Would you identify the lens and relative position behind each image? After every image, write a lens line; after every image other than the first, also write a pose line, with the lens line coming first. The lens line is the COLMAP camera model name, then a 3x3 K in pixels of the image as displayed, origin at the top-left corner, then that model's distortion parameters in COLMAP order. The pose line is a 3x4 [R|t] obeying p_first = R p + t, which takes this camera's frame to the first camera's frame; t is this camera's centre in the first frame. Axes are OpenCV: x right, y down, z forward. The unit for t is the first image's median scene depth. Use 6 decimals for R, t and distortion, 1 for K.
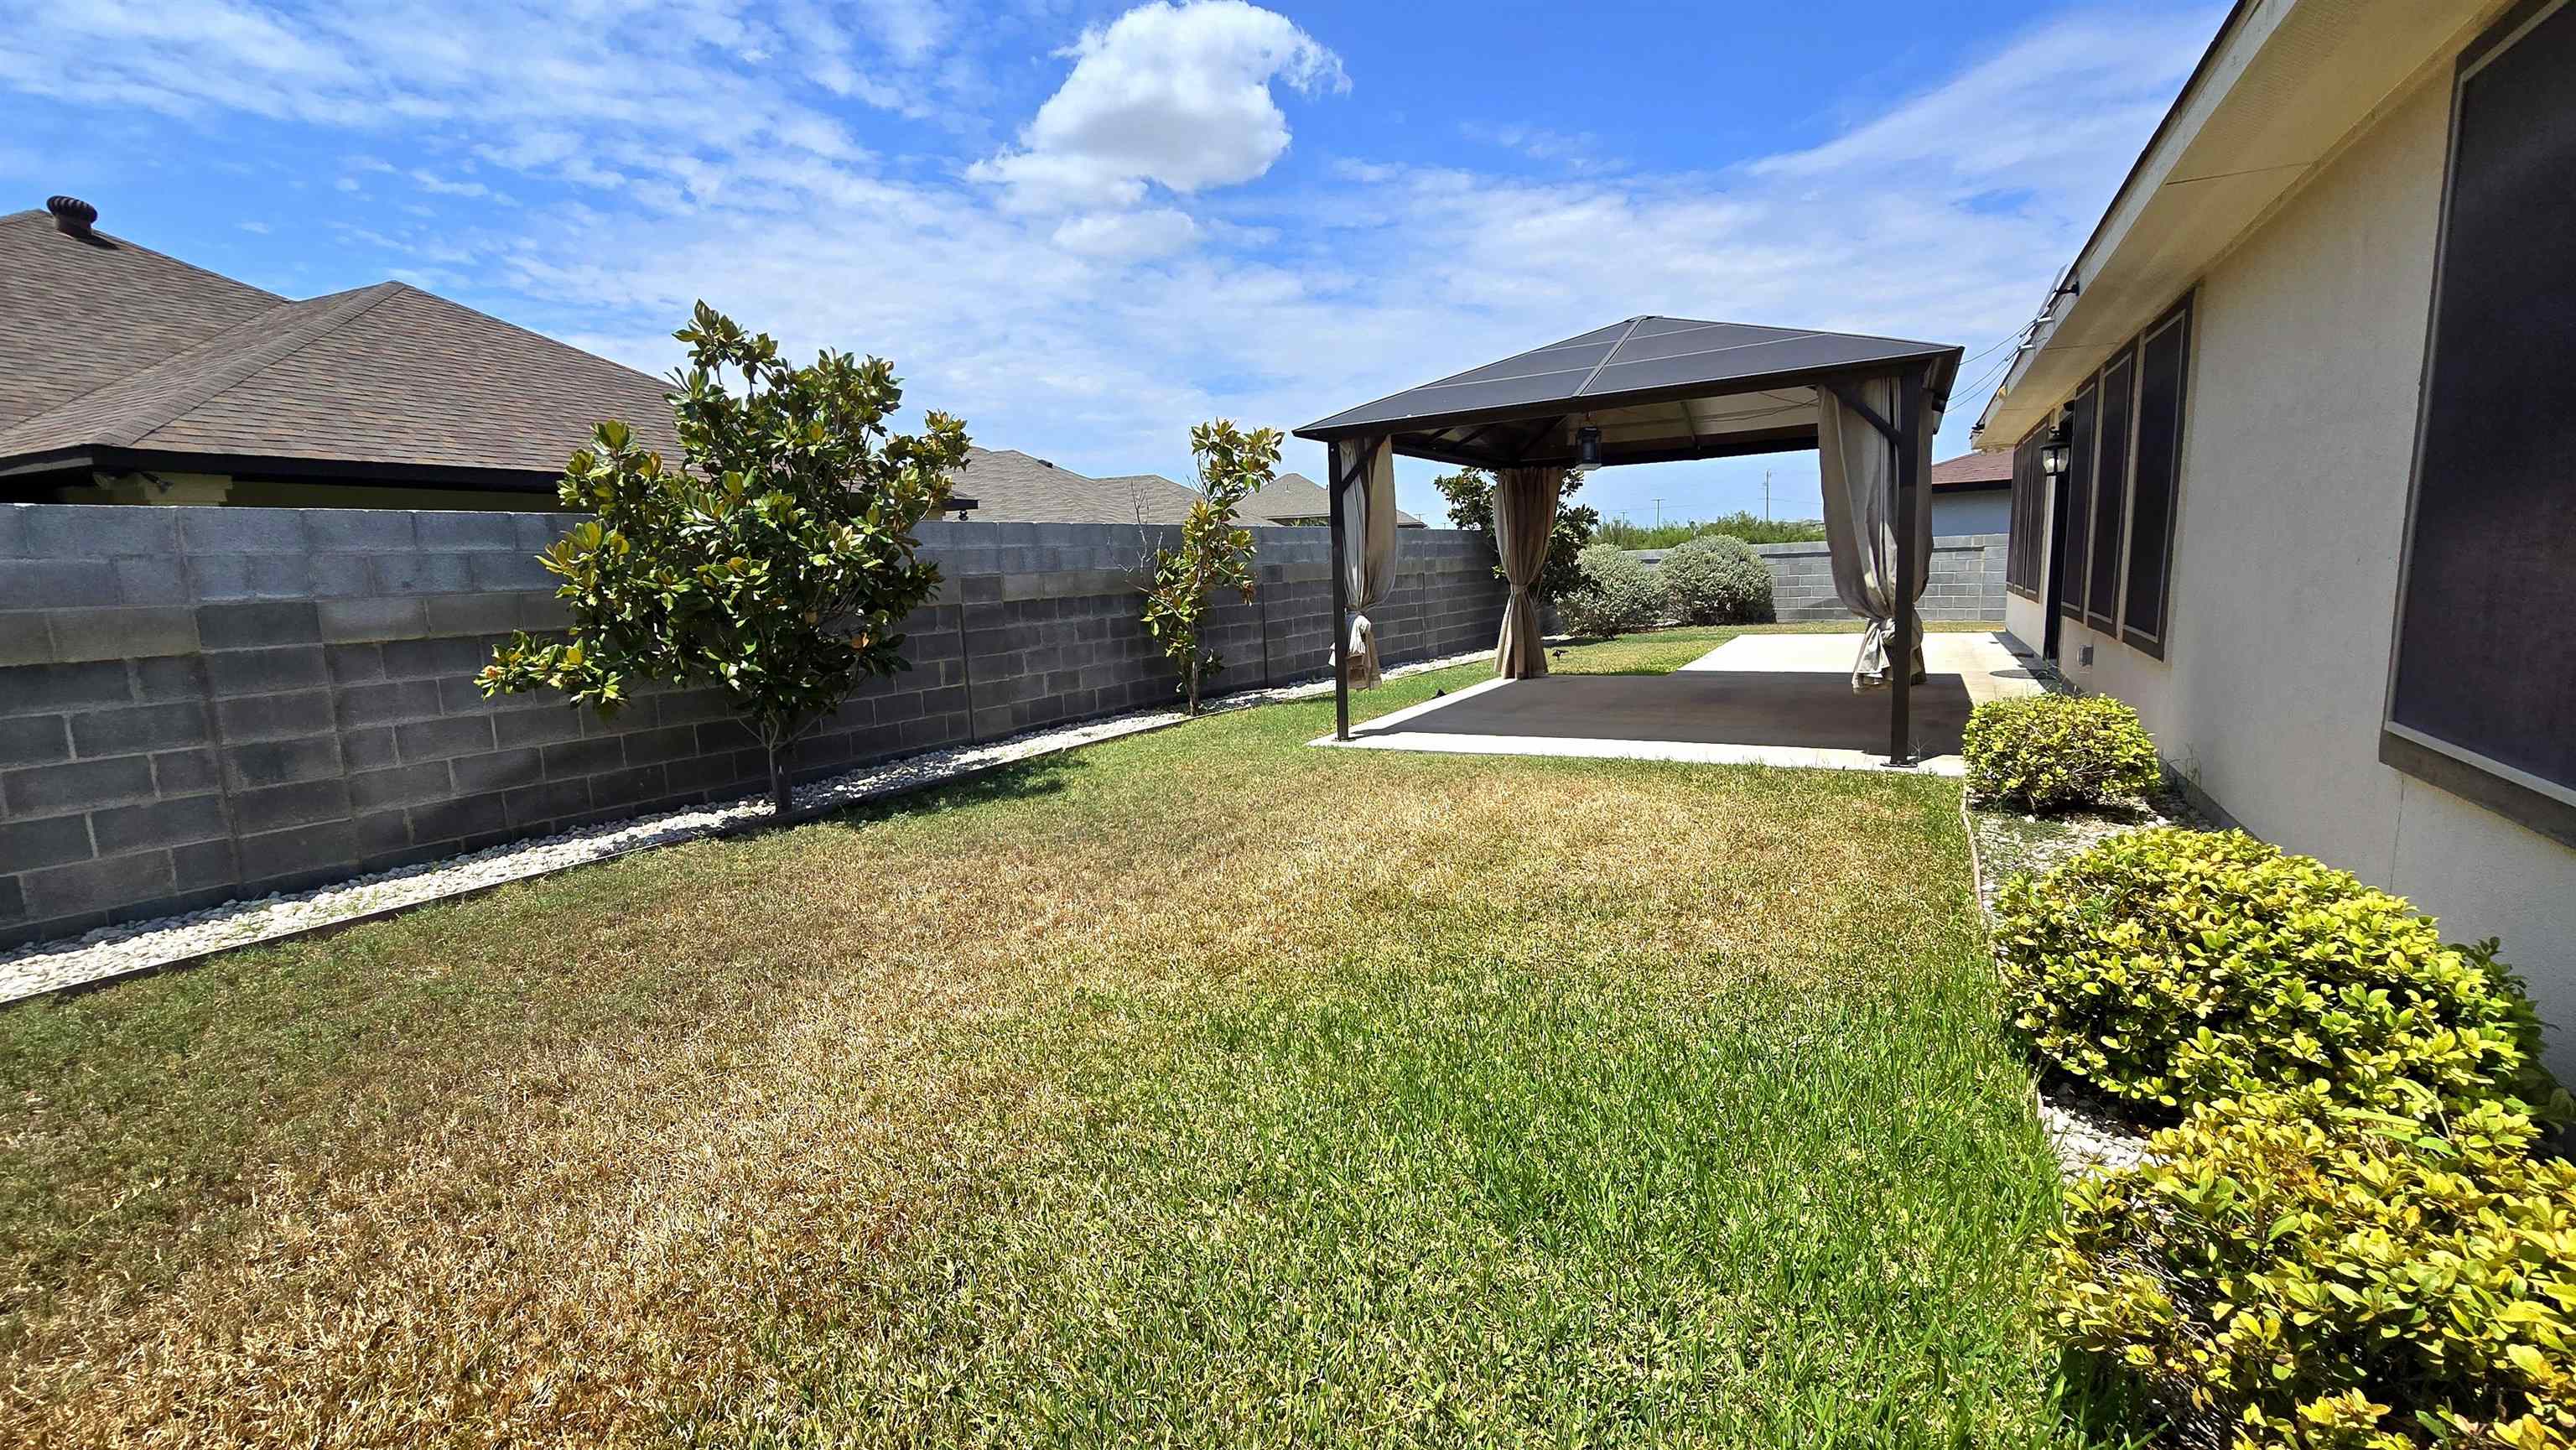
lens RADIAL K [[1048.5, 0, 1288.0], [0, 1048.5, 725.0], [0, 0, 1]] dist [-0.007972, 0.000505]
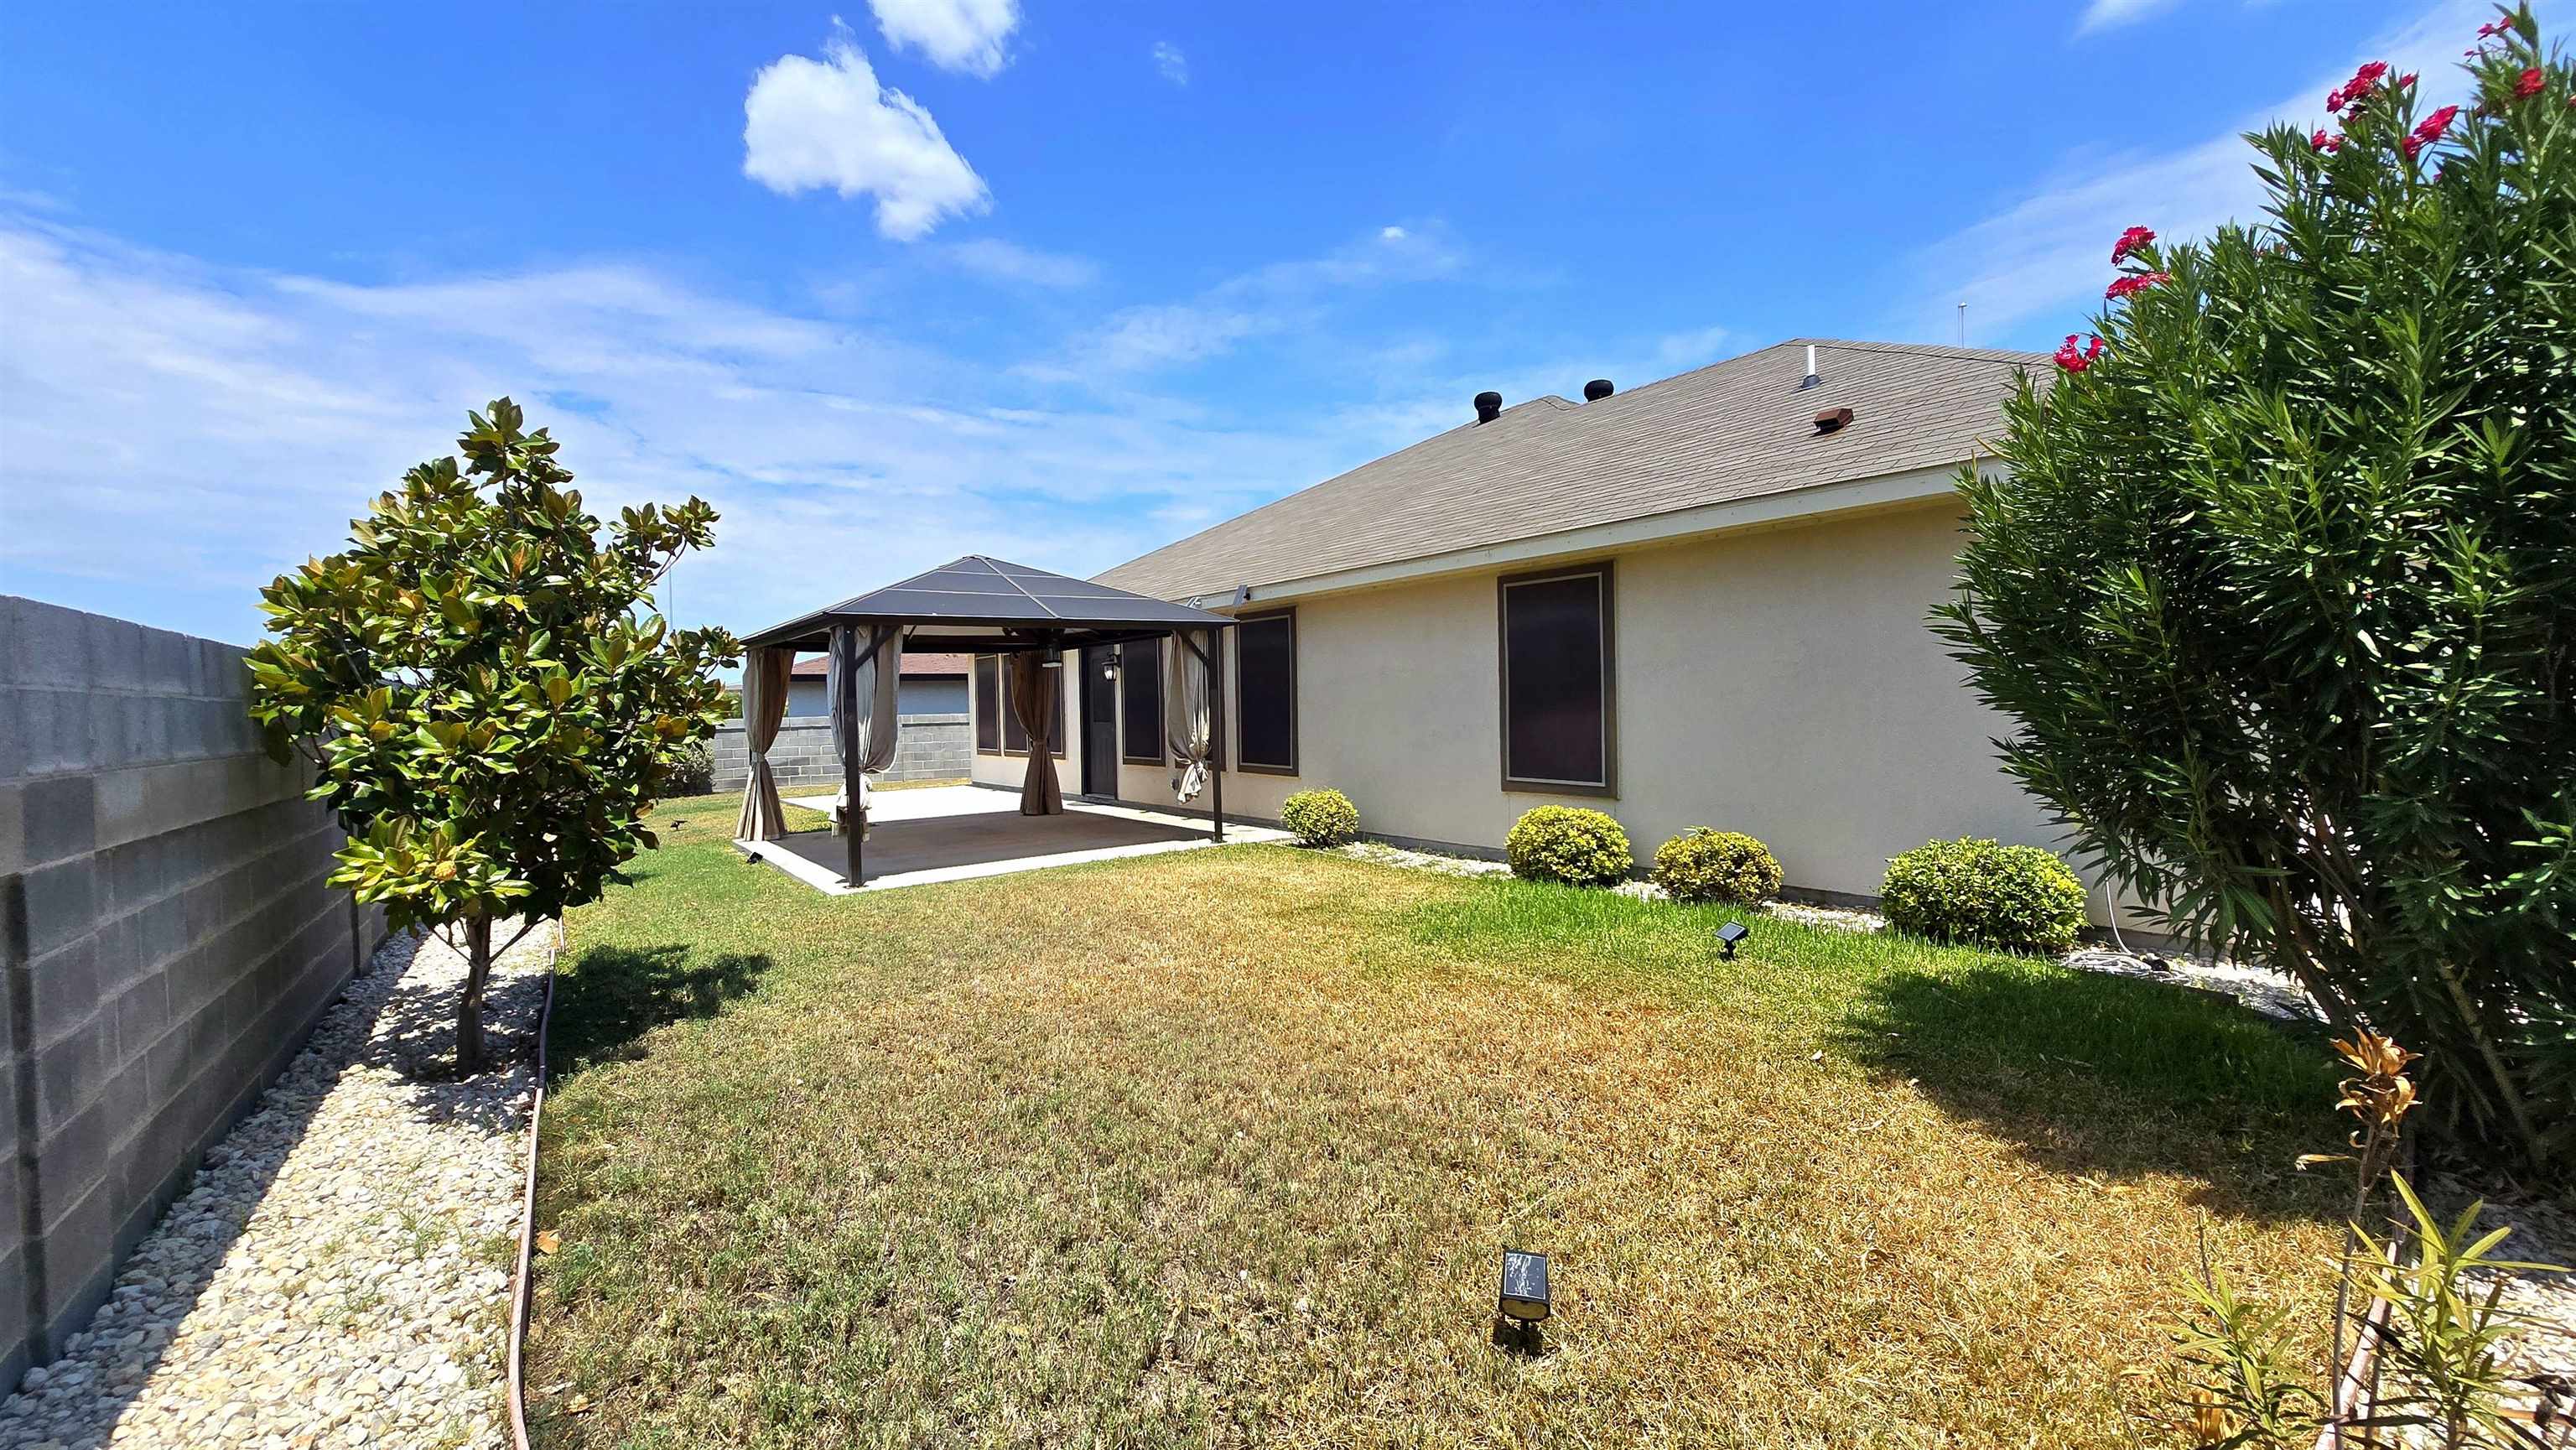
lens RADIAL K [[1048.5, 0, 1288.0], [0, 1048.5, 725.0], [0, 0, 1]] dist [-0.007972, 0.000505]
pose [[0.382394, 0.008513, 0.923960, -0.859123], [0.148680, 0.986361, -0.070621, -0.010027], [-0.911959, 0.164379, 0.375913, 0.150593]]
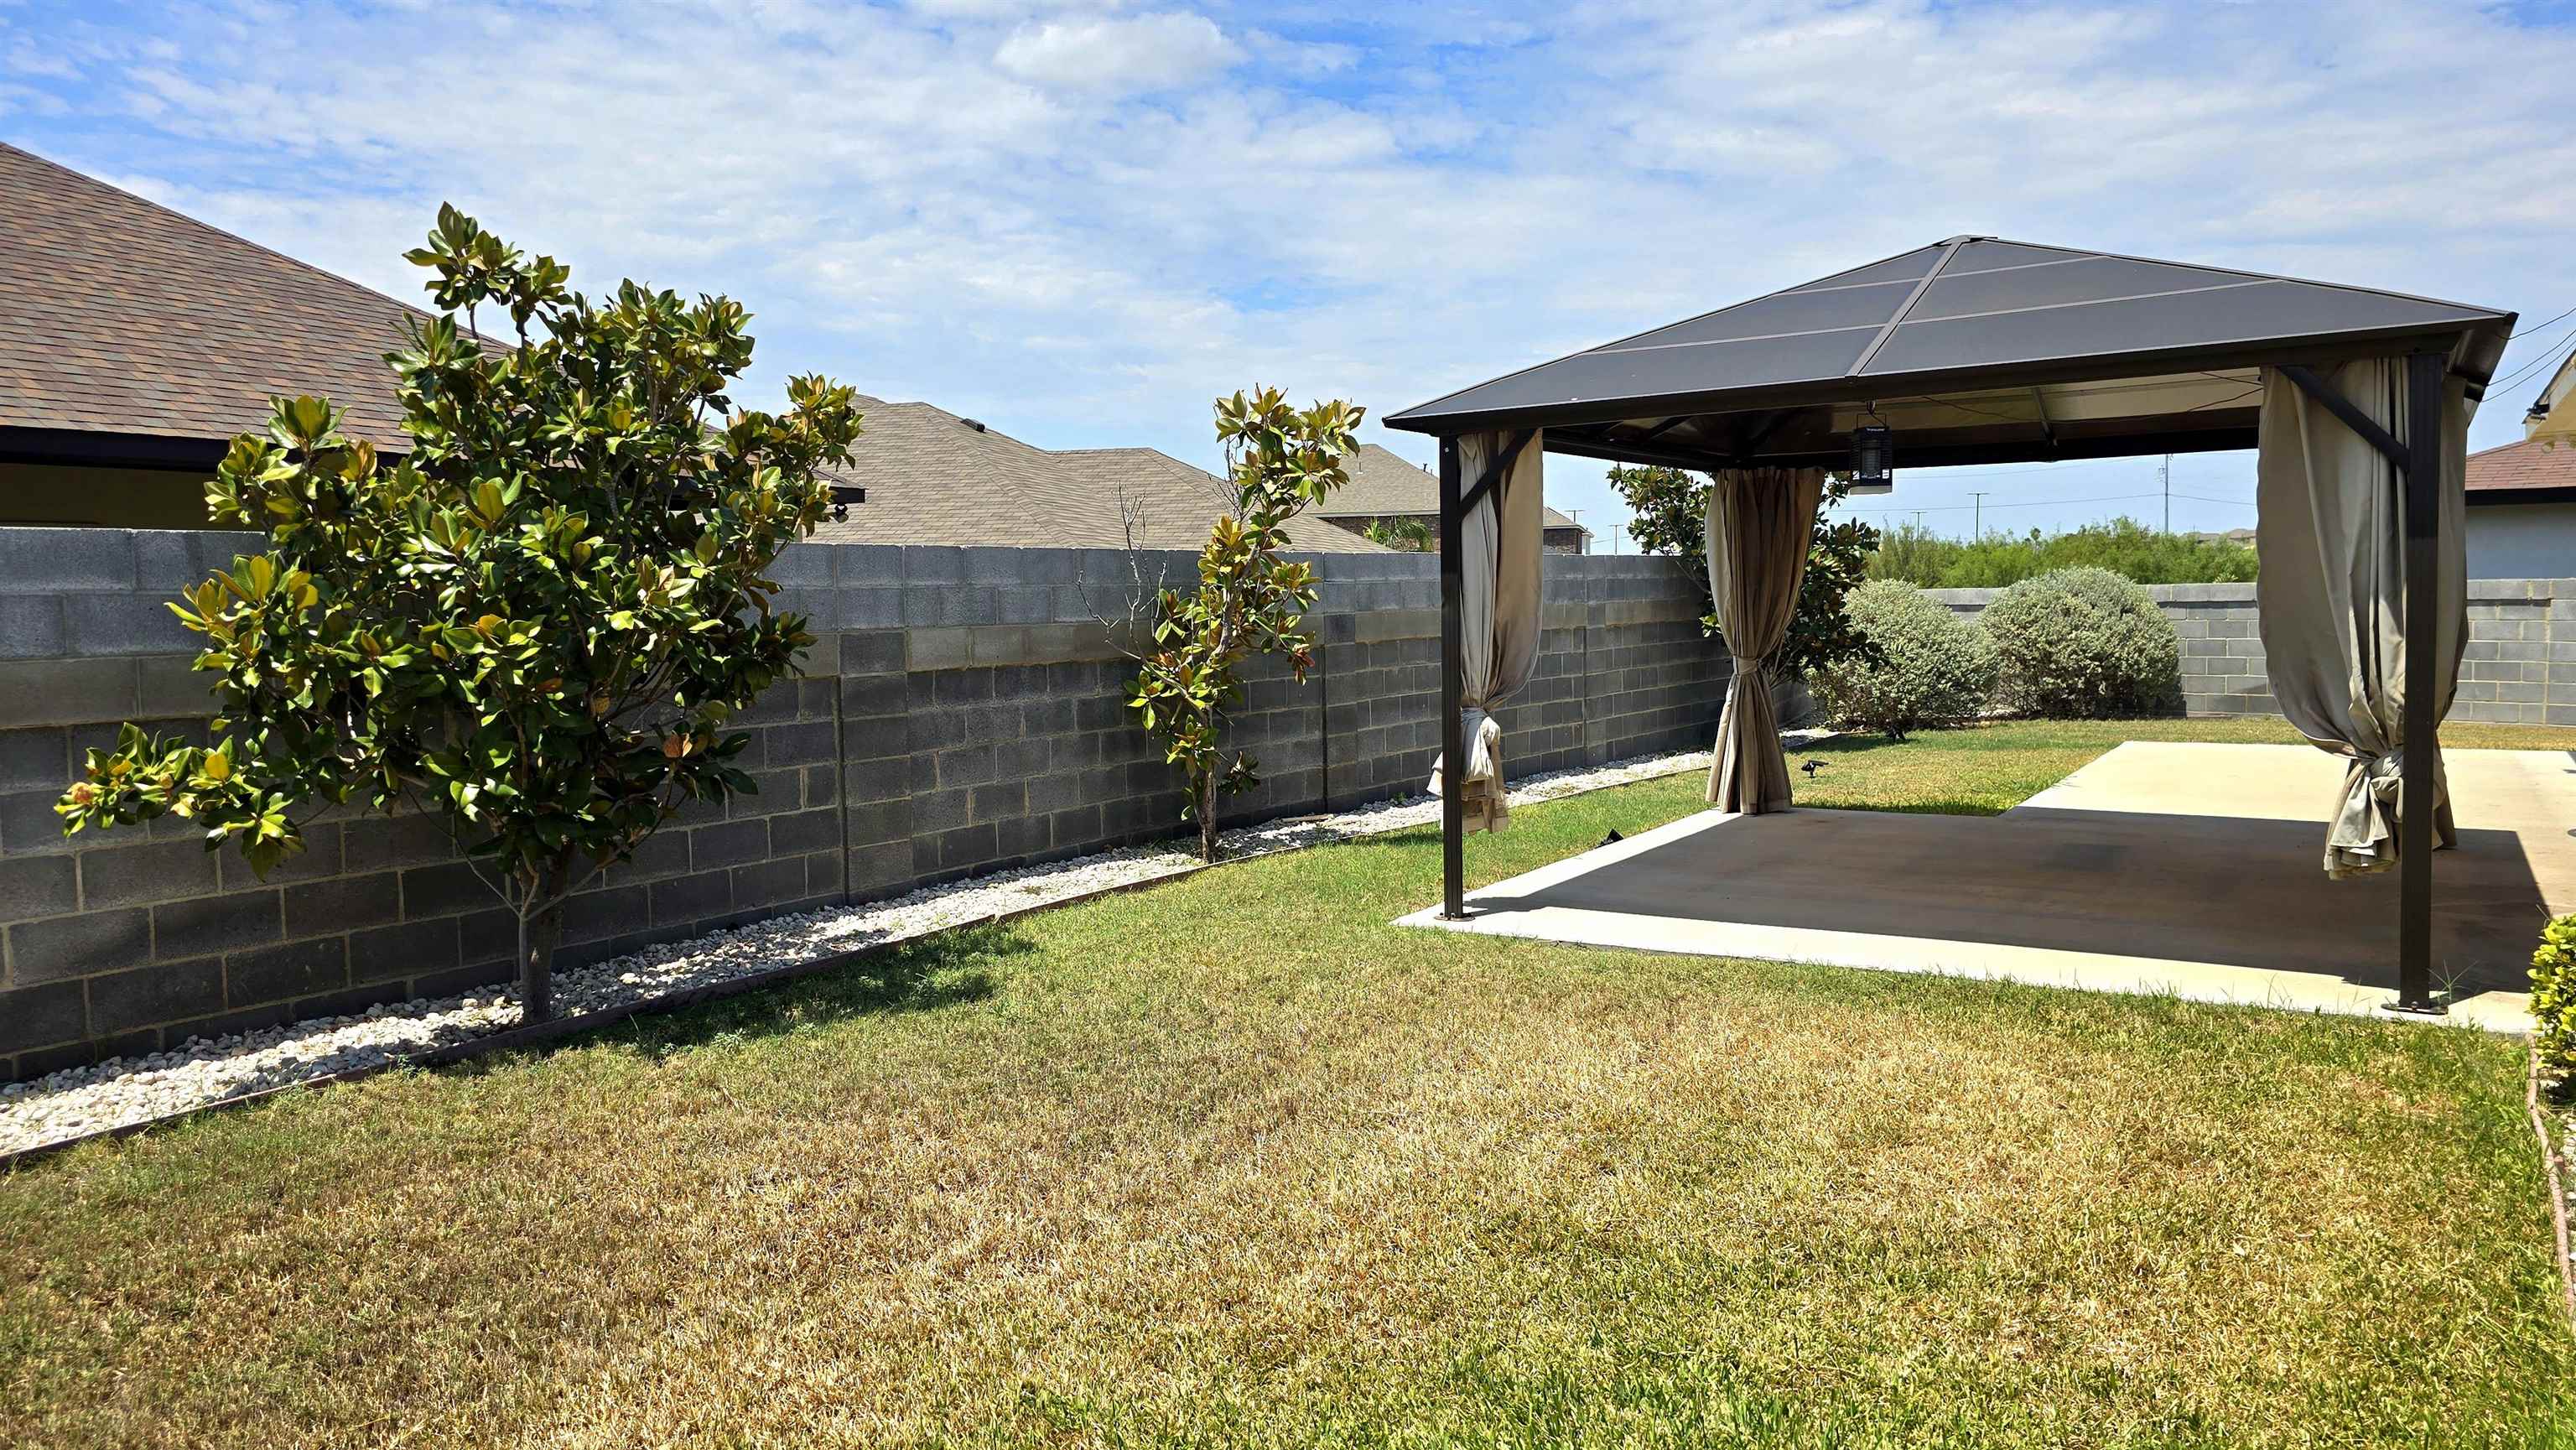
lens RADIAL K [[1721.2, 0, 1283.1], [0, 1721.2, 712.4], [0, 0, 1]] dist [0.078658, -0.091616]
pose [[0.998978, 0.024632, -0.037902, -0.012095], [-0.027106, 0.997438, -0.066206, -0.036508], [0.036174, 0.067166, 0.997086, -0.008161]]
